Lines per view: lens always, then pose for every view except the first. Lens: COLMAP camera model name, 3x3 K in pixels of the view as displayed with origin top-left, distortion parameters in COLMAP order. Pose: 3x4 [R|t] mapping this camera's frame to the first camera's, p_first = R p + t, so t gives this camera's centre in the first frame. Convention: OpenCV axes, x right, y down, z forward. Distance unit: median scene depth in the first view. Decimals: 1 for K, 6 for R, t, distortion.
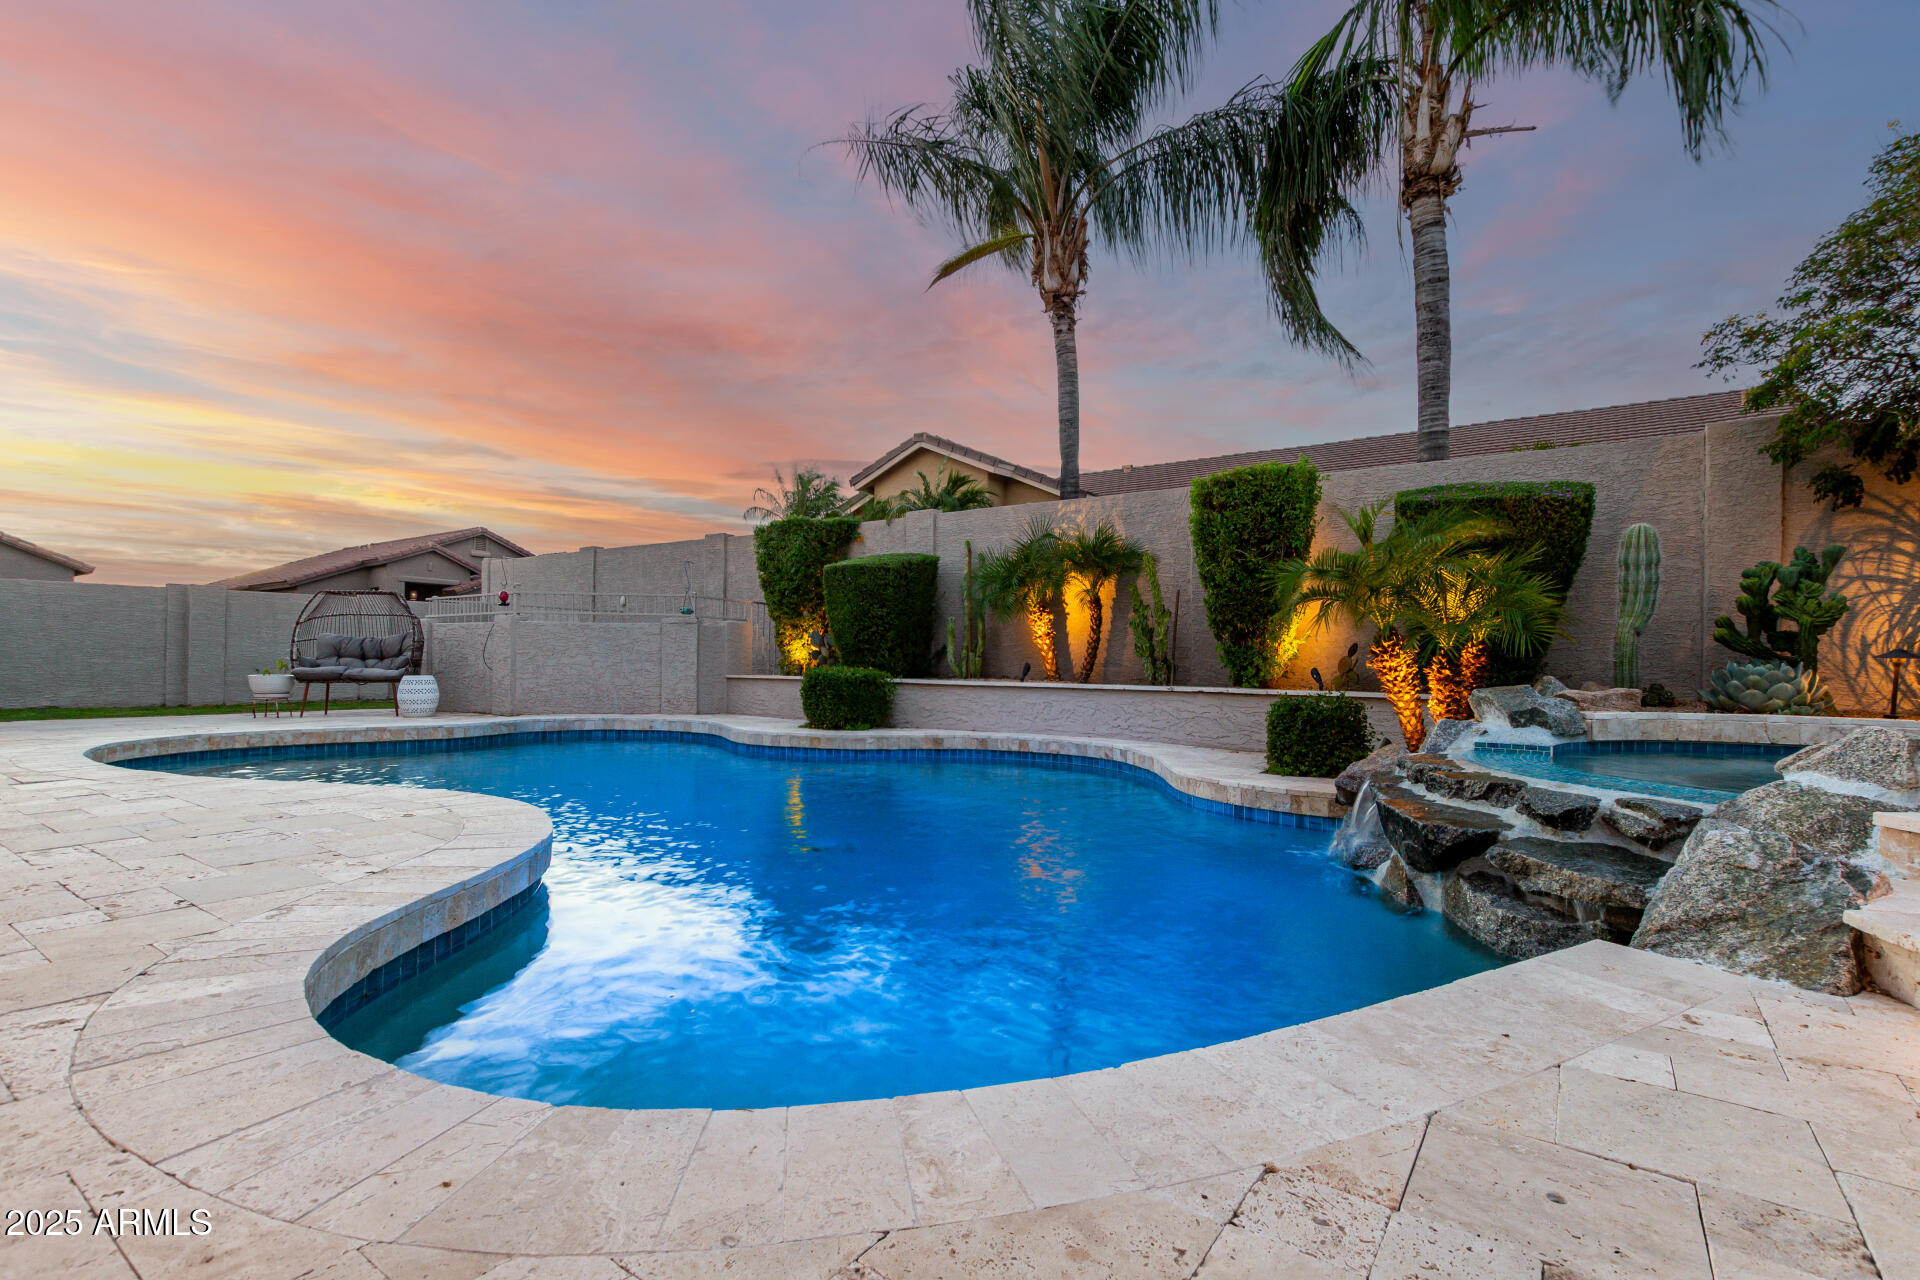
lens RADIAL K [[878.5, 0, 957.6], [0, 878.5, 644.6], [0, 0, 1]] dist [0.004332, -0.000312]
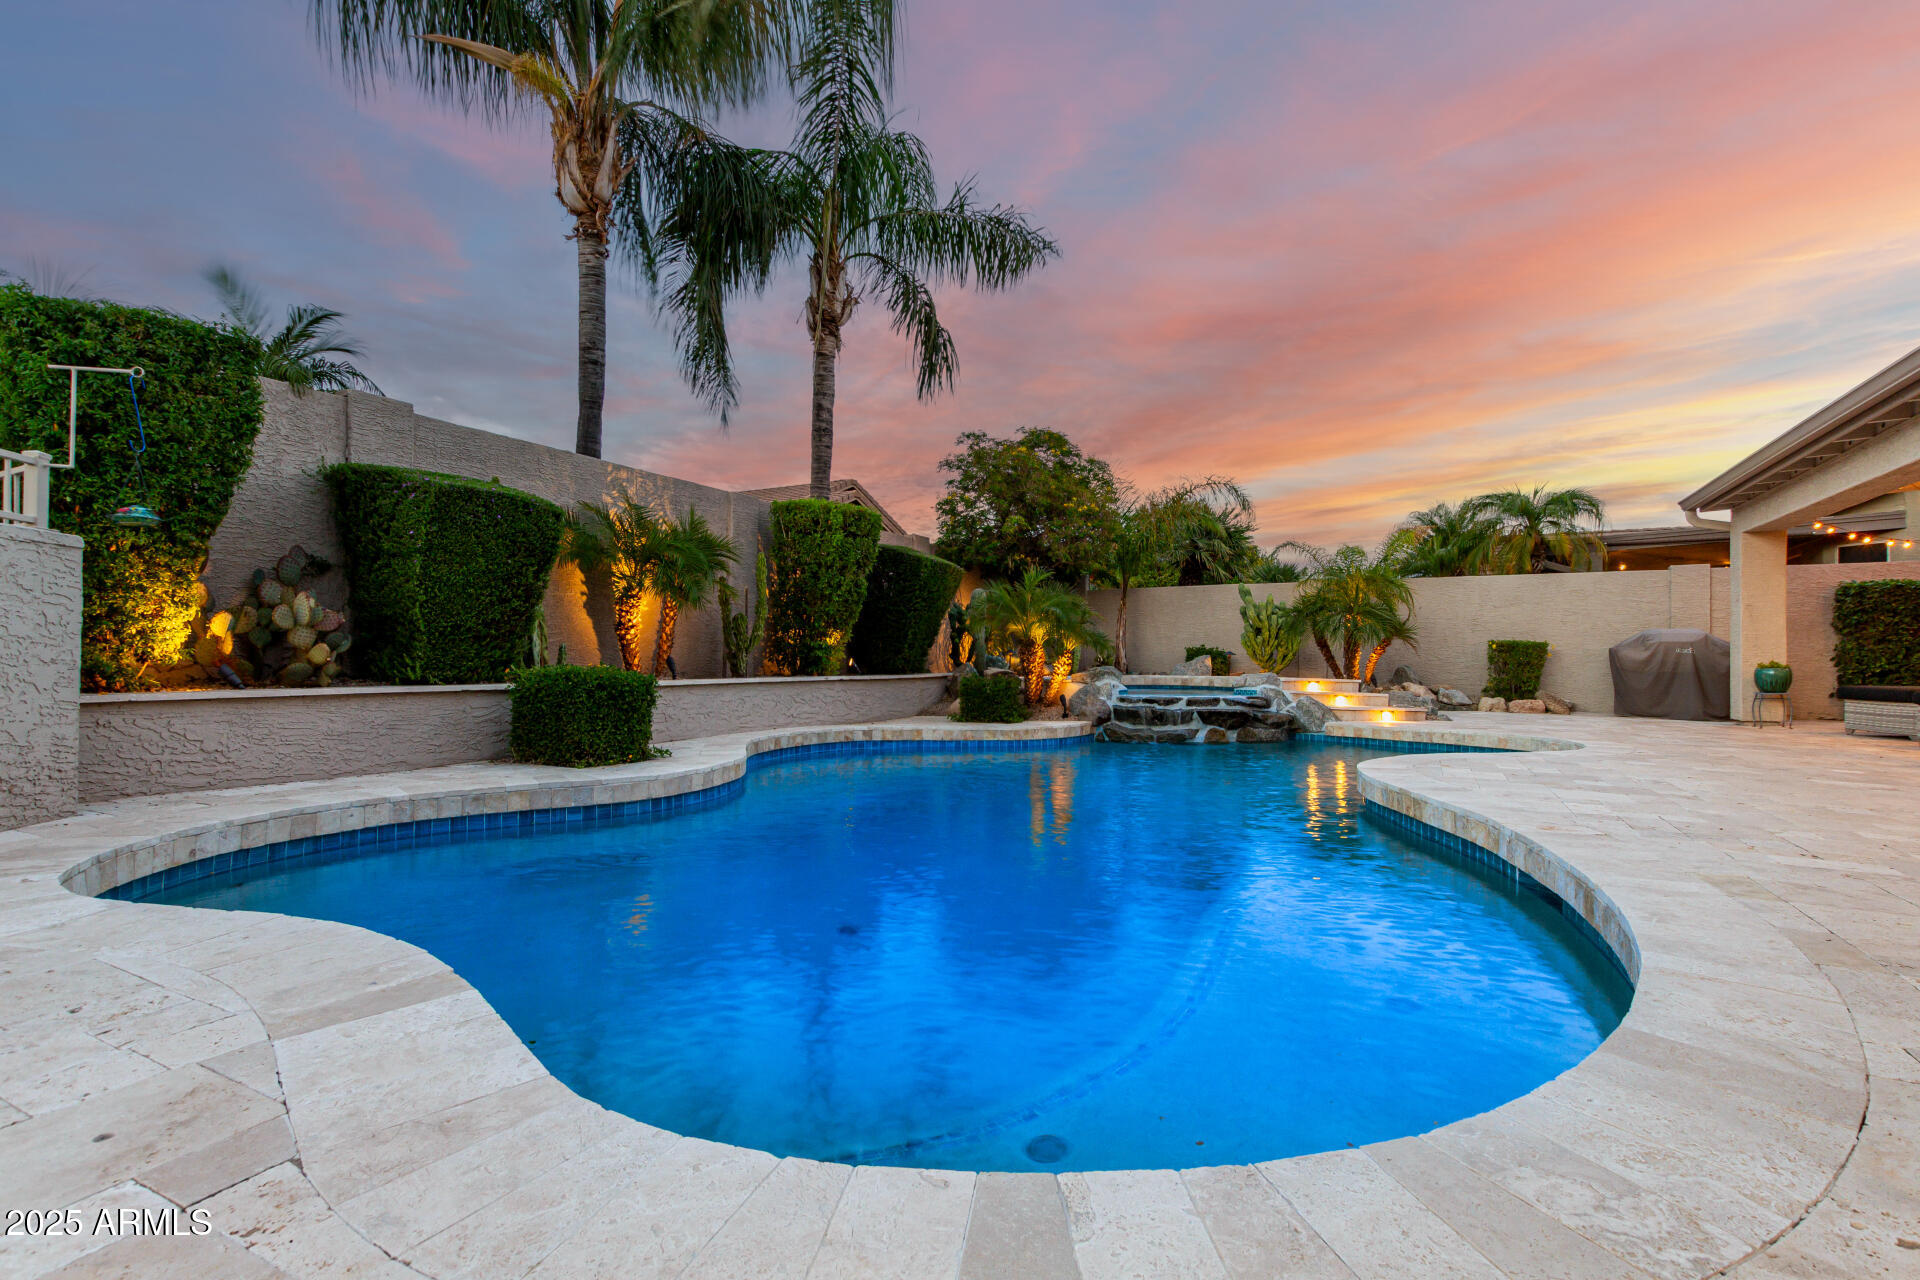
lens RADIAL K [[878.5, 0, 959.2], [0, 878.5, 648.3], [0, 0, 1]] dist [0.004332, -0.000312]
pose [[-0.122125, 0.003328, 0.992509, -0.931418], [-0.018523, 0.999813, -0.005632, 0.014123], [-0.992342, -0.019072, -0.122040, 0.959274]]
